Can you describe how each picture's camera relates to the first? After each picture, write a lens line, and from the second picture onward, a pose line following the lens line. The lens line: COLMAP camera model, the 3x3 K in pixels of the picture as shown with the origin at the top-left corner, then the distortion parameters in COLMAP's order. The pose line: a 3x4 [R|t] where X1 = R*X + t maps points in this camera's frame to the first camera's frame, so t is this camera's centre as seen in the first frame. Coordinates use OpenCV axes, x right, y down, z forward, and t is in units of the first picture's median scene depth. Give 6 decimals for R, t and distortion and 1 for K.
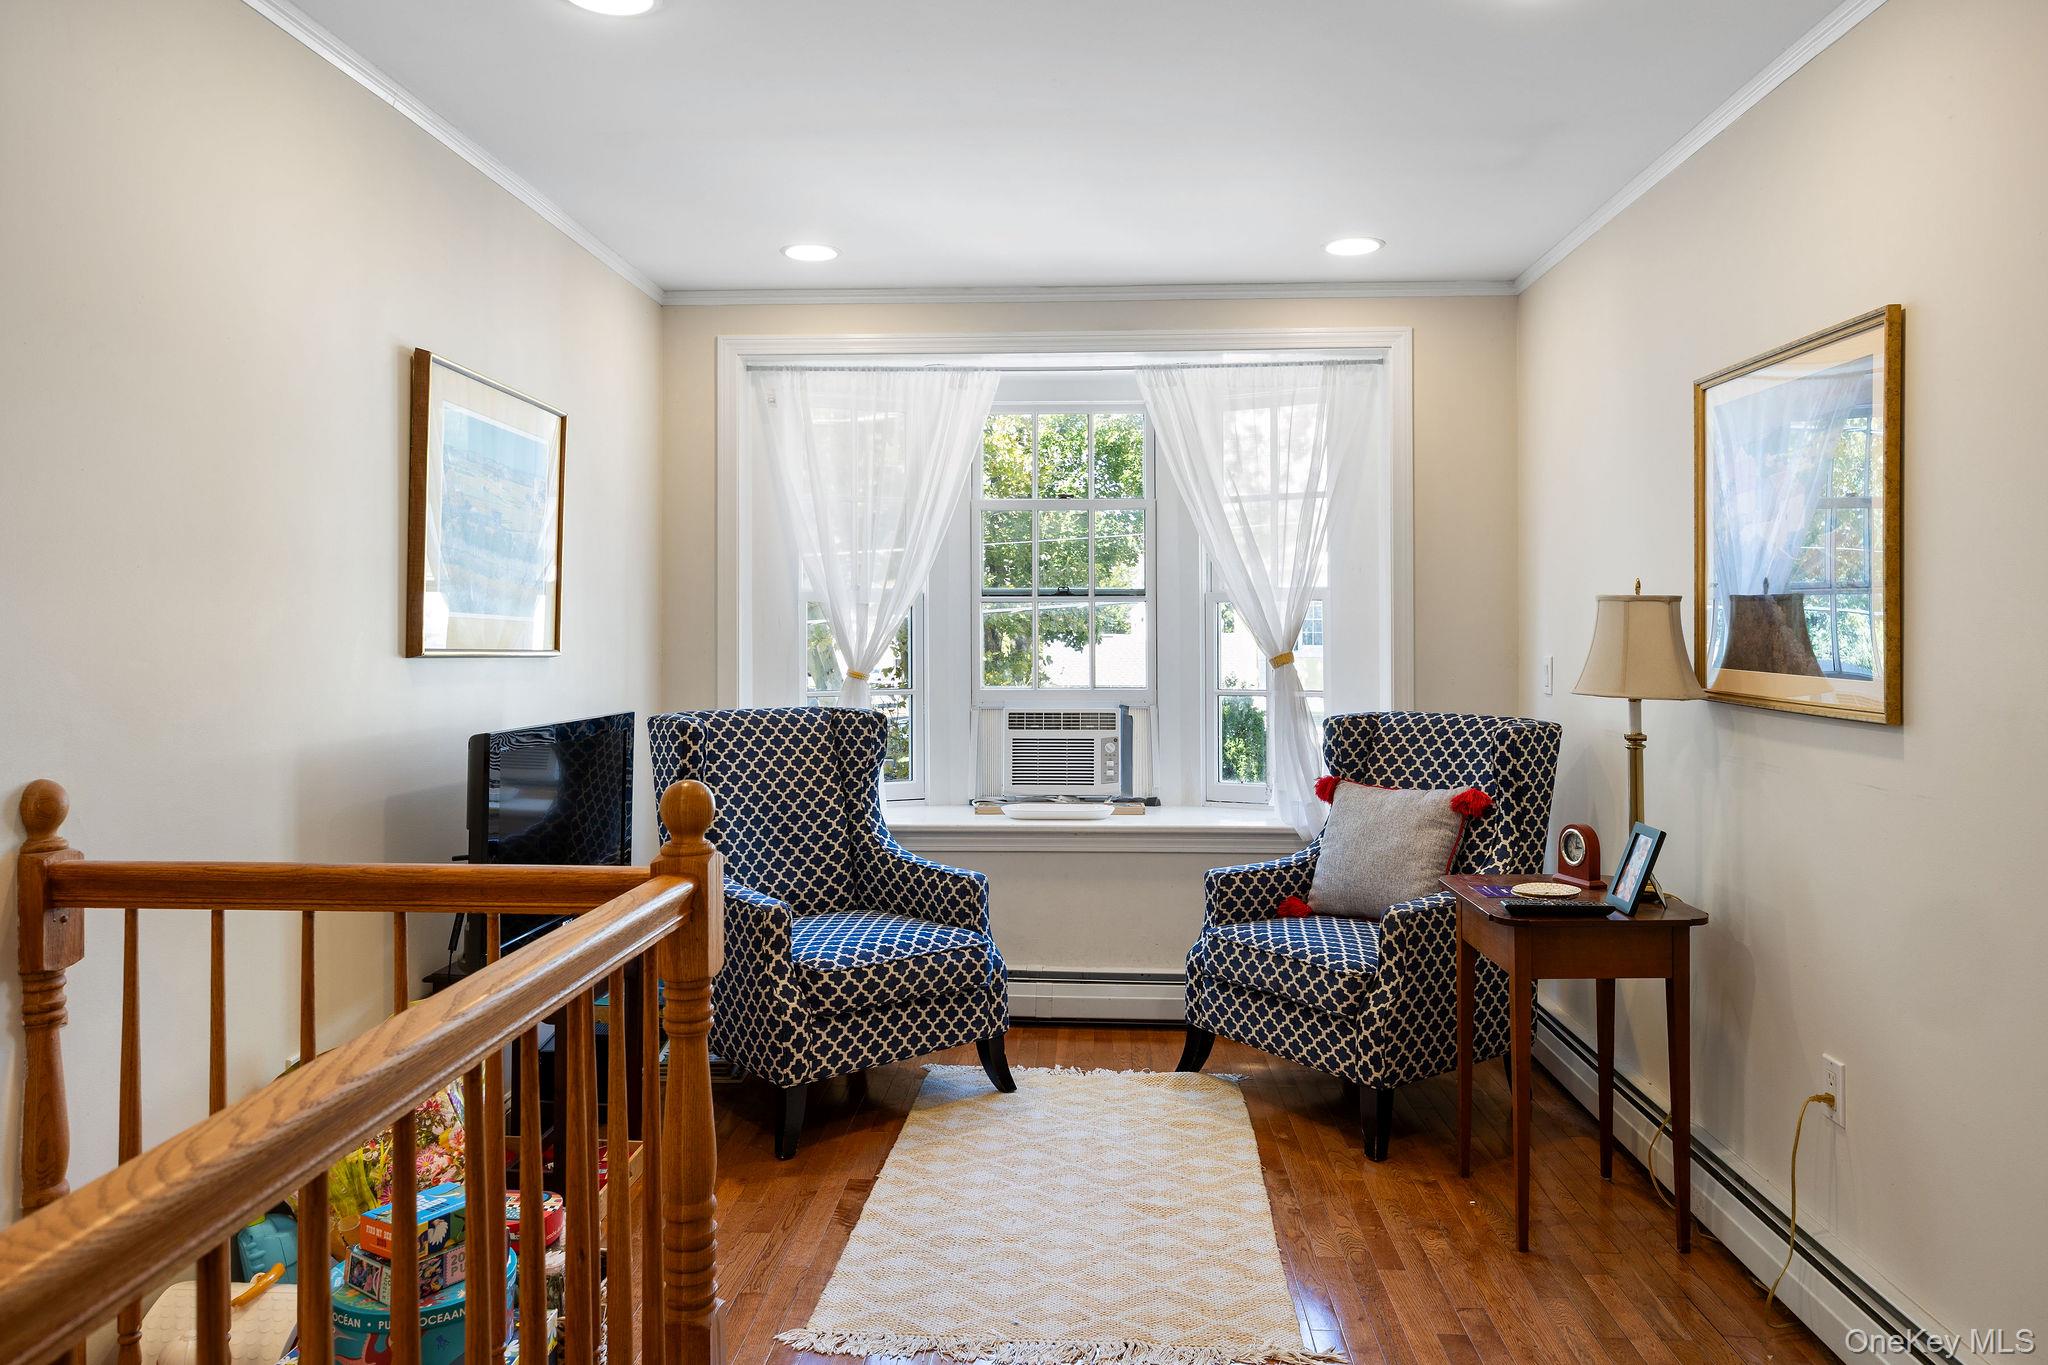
lens RADIAL K [[1325.1, 0, 1012.3], [0, 1325.1, 602.7], [0, 0, 1]] dist [-0.002278, -0.000235]
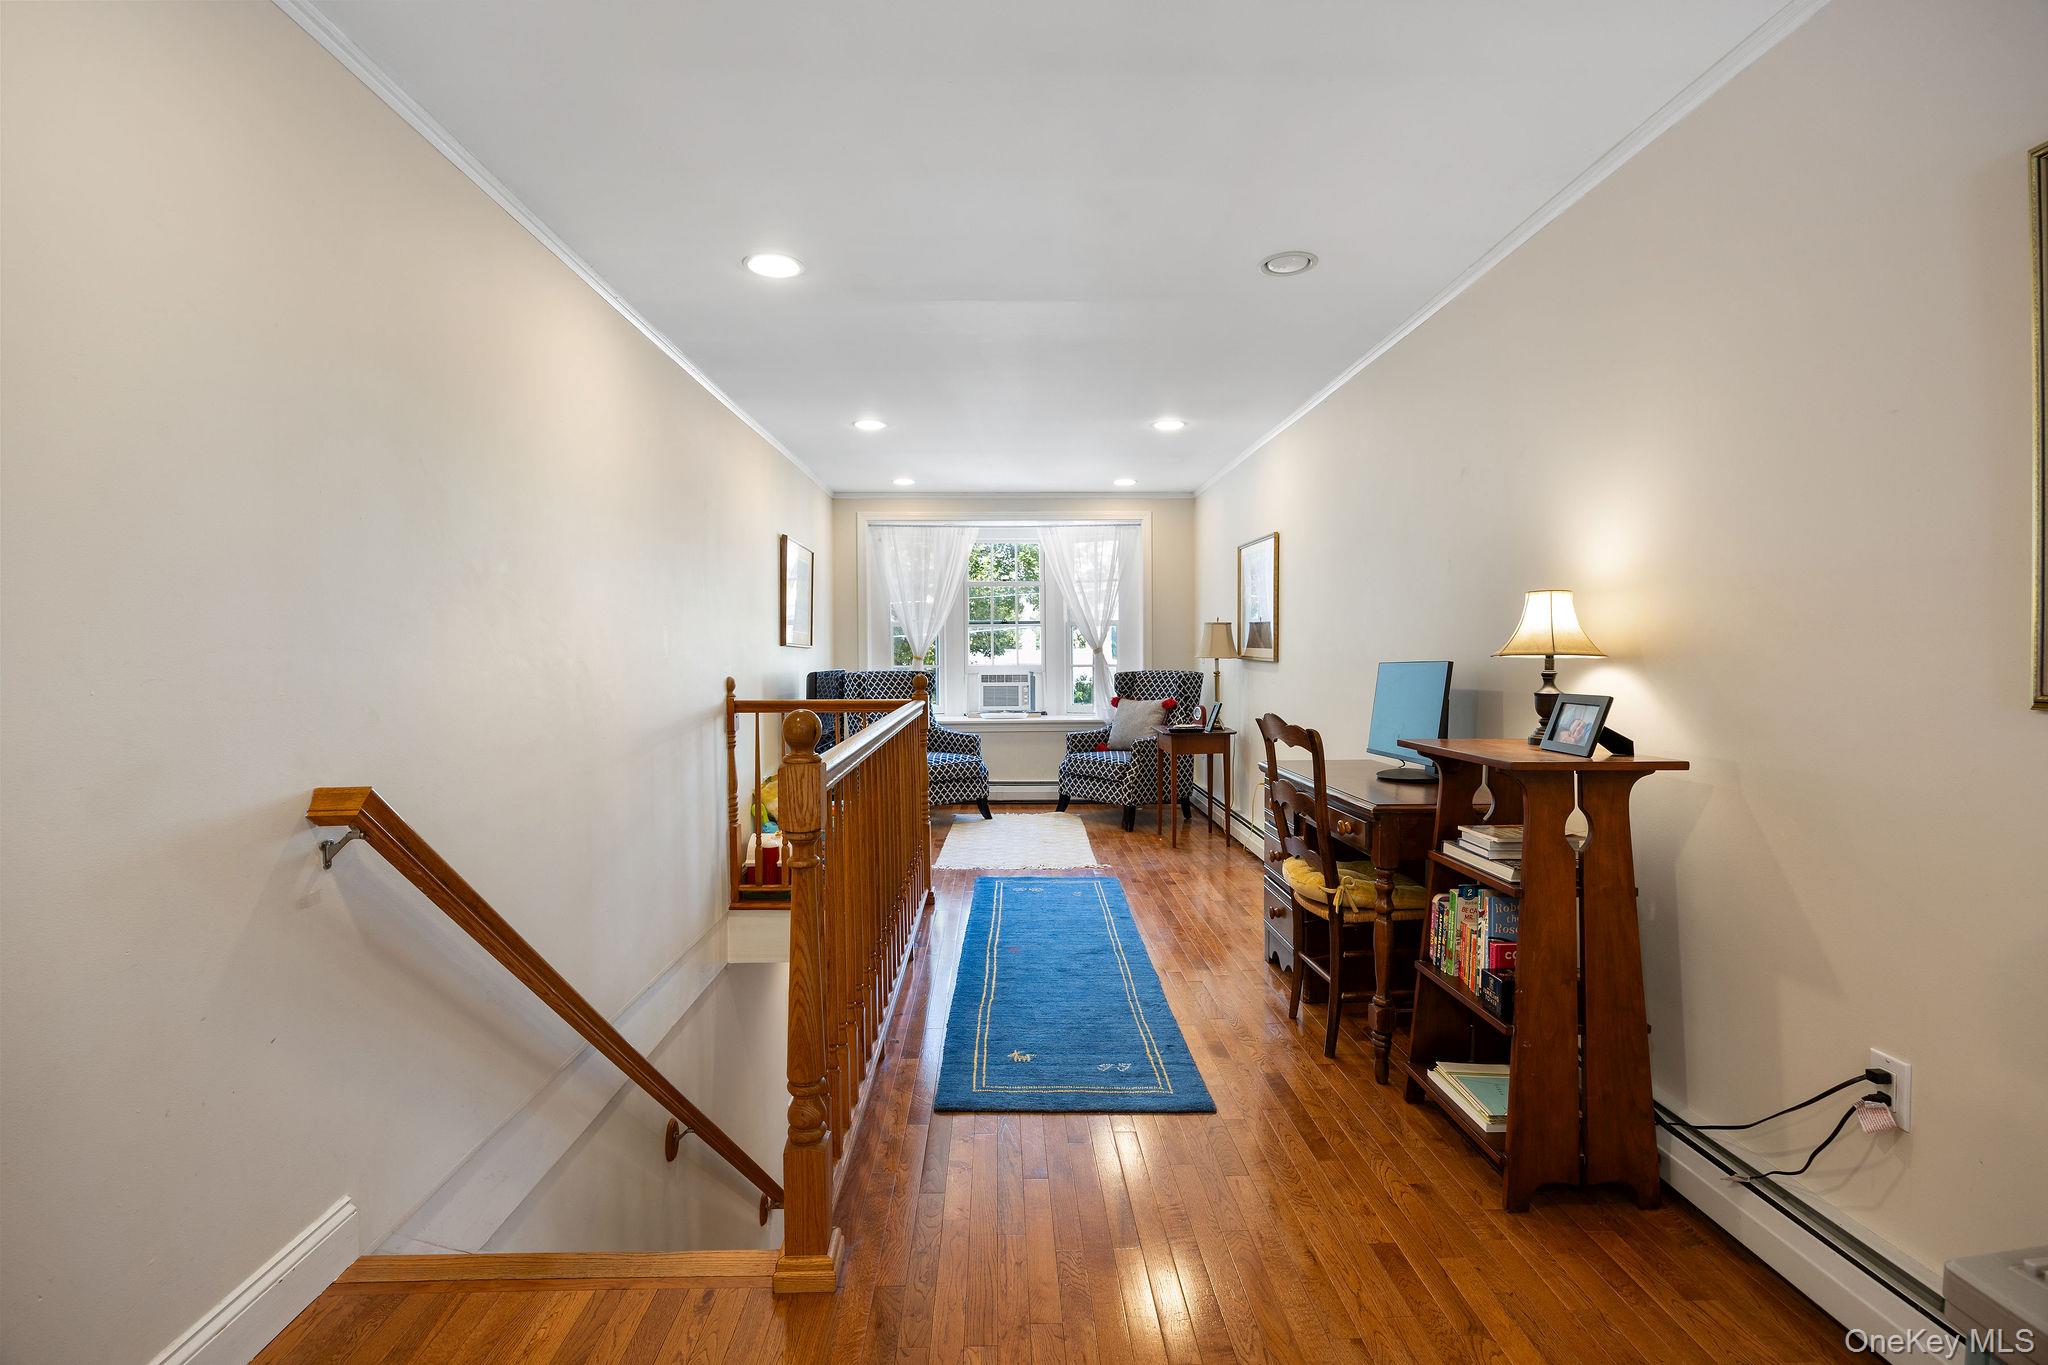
lens RADIAL K [[956.4, 0, 1026.8], [0, 956.4, 649.3], [0, 0, 1]] dist [-0.001440, -0.000179]
pose [[0.995010, -0.006180, 0.099580, -0.102934], [0.004457, 0.999837, 0.017517, 0.011319], [-0.099672, -0.016986, 0.994875, -0.752469]]
